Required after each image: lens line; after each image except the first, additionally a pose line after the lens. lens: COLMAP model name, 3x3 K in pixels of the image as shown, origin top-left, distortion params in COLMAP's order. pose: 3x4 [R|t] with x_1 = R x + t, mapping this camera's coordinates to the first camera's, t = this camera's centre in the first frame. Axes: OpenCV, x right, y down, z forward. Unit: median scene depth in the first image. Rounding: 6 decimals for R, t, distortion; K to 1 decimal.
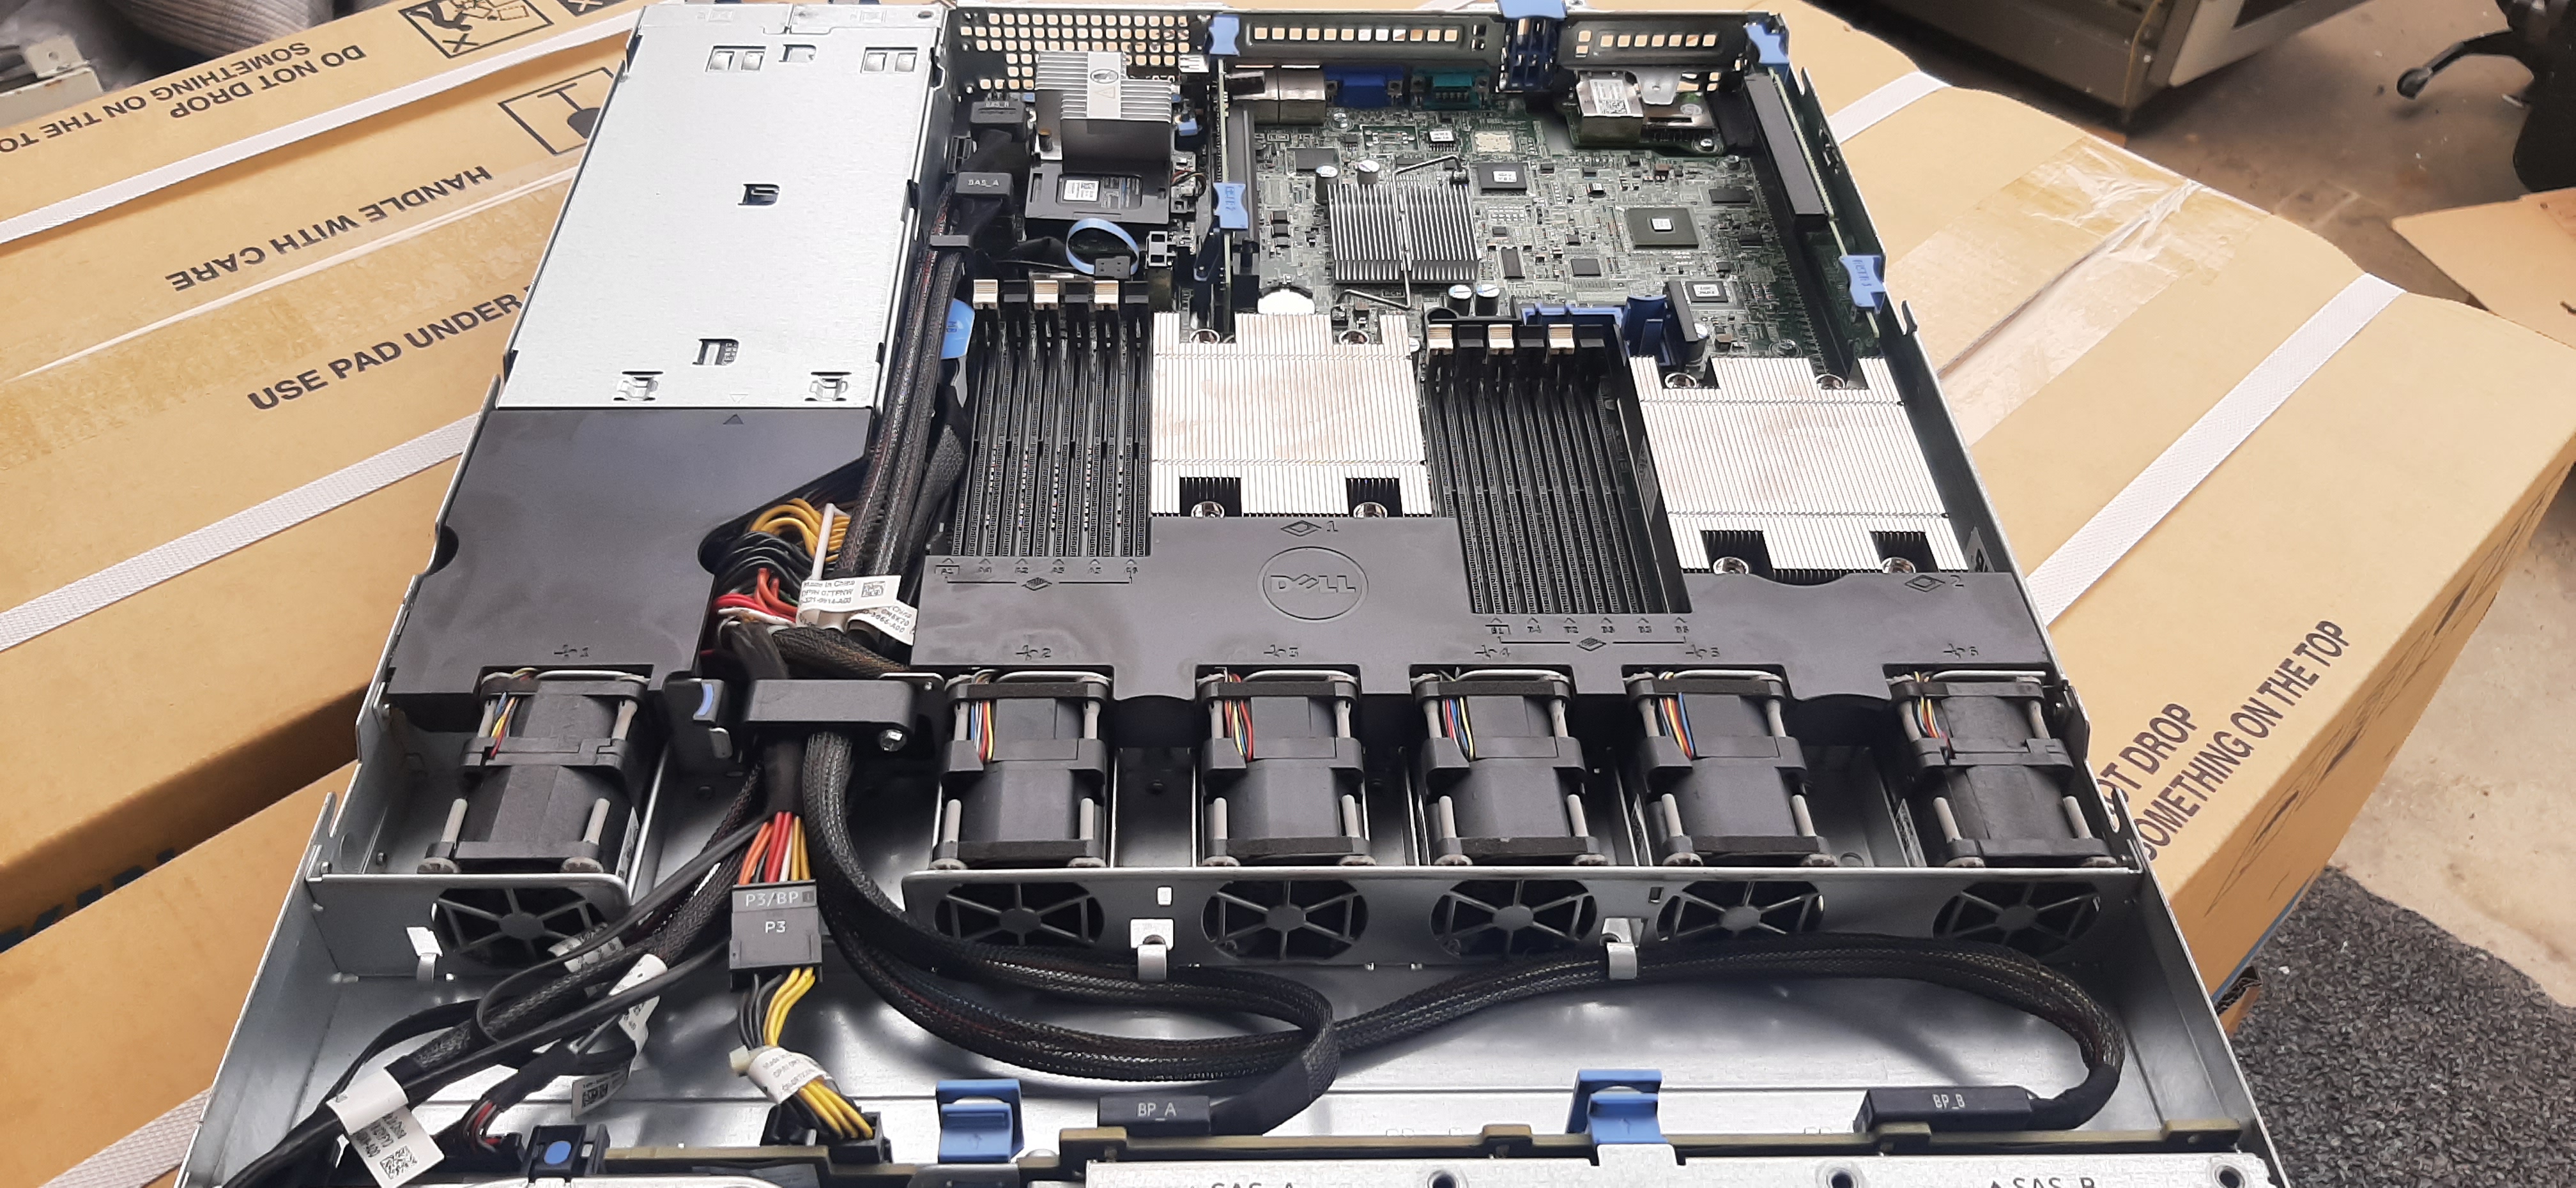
lens RADIAL K [[2039.9, 0, 1280.8], [0, 2039.9, 566.3], [0, 0, 1]] dist [0.062207, -0.145844]
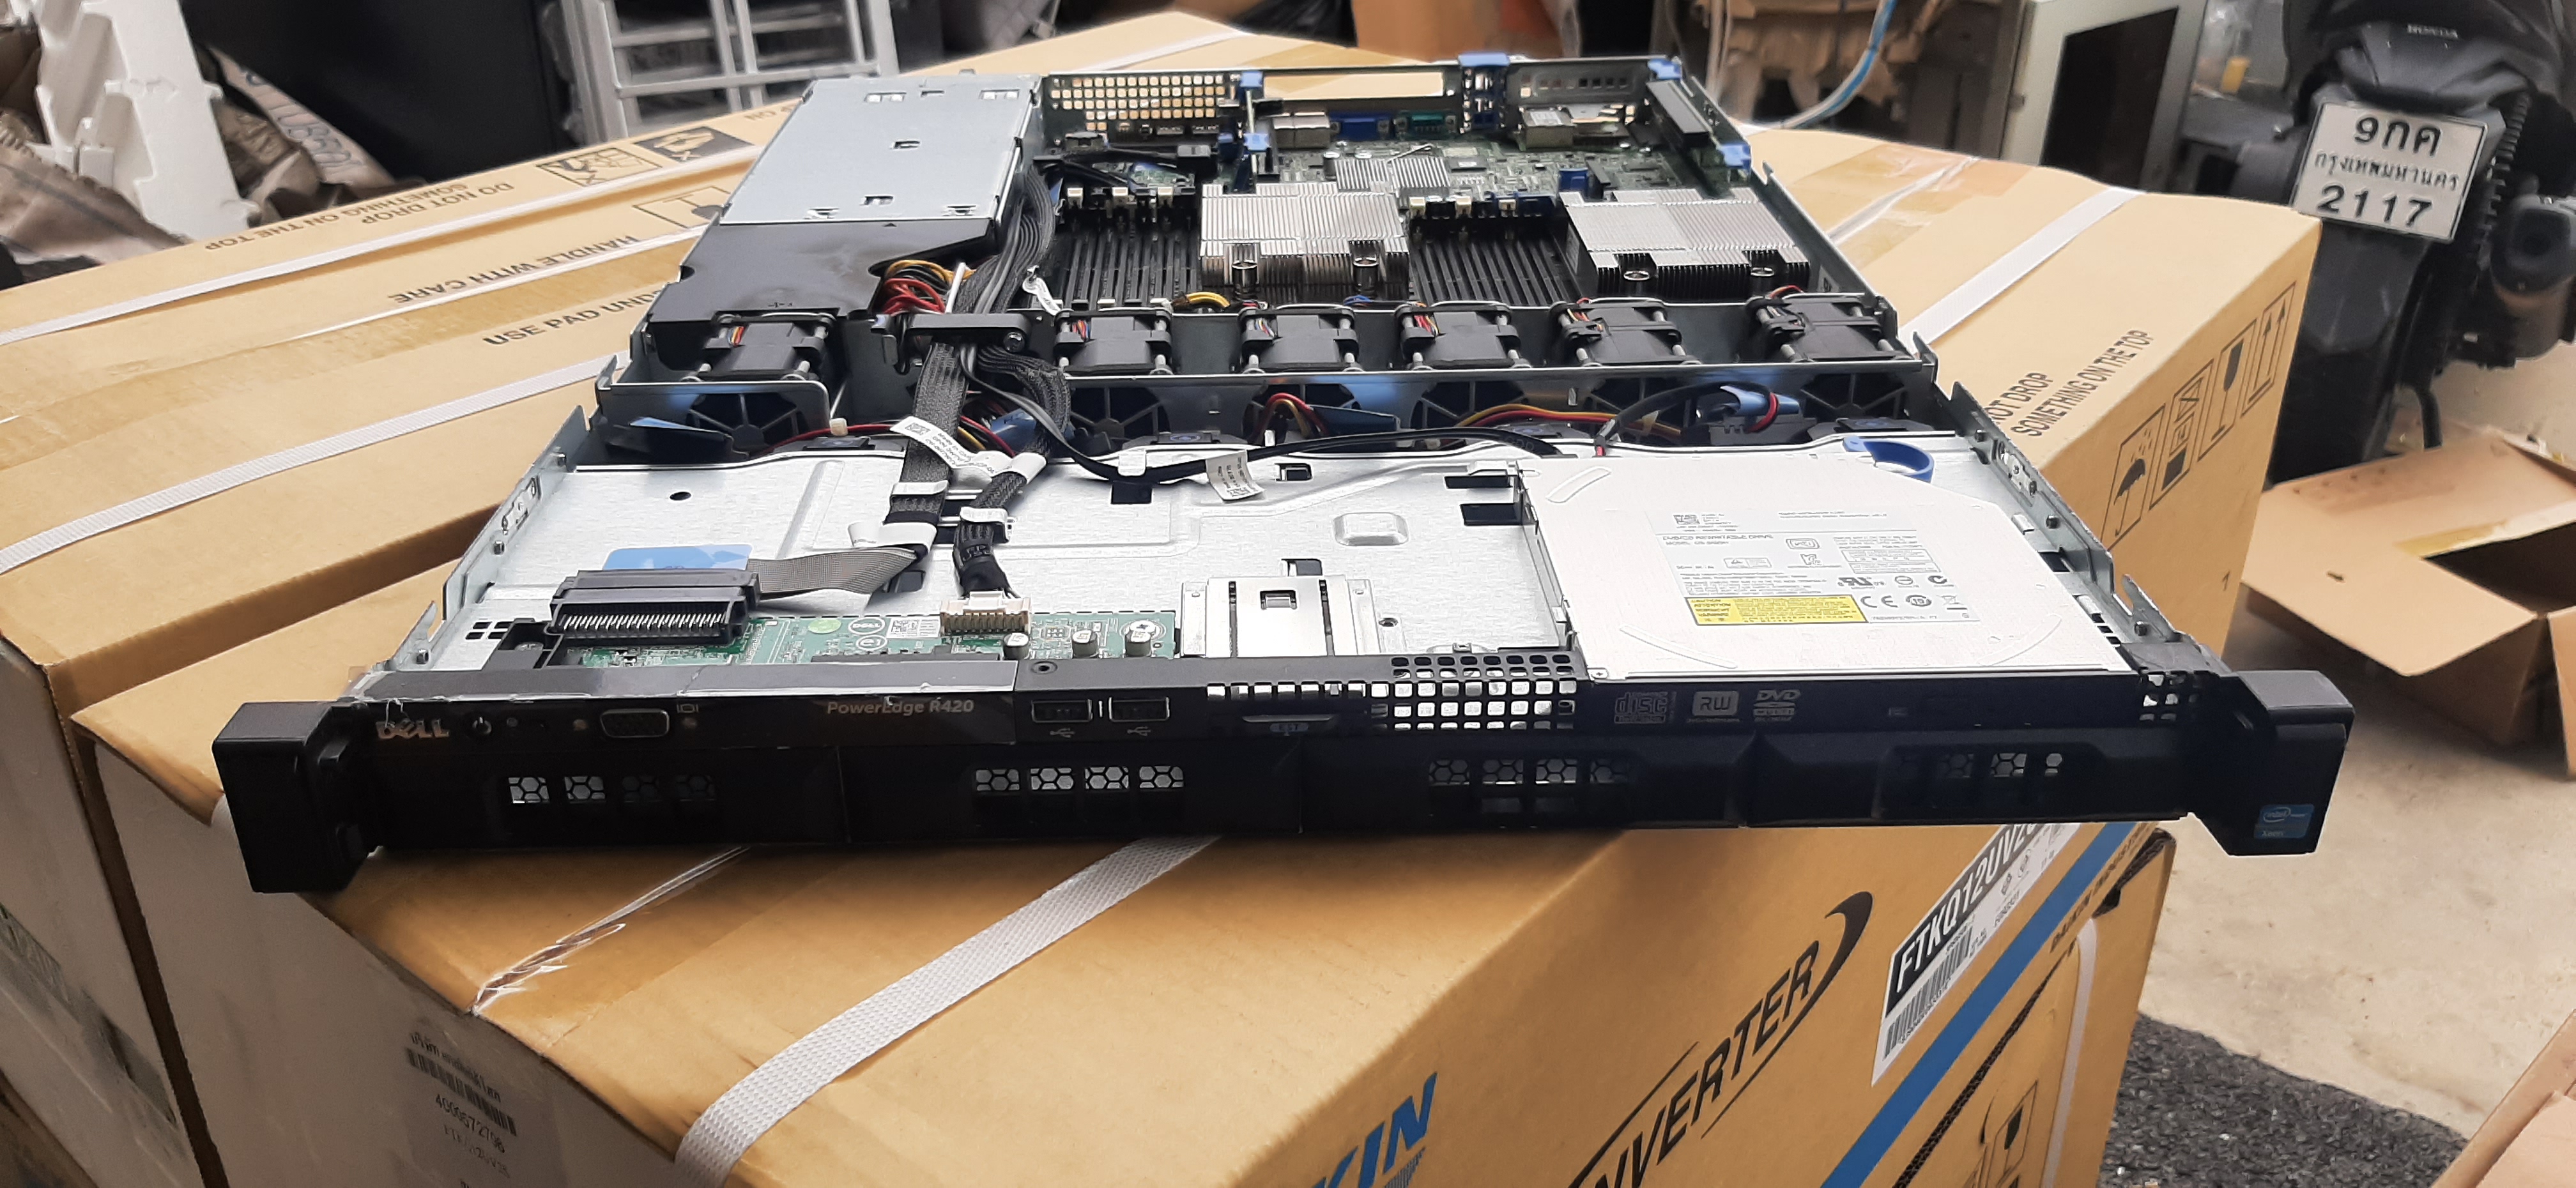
lens RADIAL K [[2039.9, 0, 1280.8], [0, 2039.9, 566.3], [0, 0, 1]] dist [0.062207, -0.145844]
pose [[0.998896, -0.040372, -0.024033, 0.011766], [0.031906, 0.958362, -0.283769, 0.449379], [0.034488, 0.282689, 0.958591, -0.190301]]
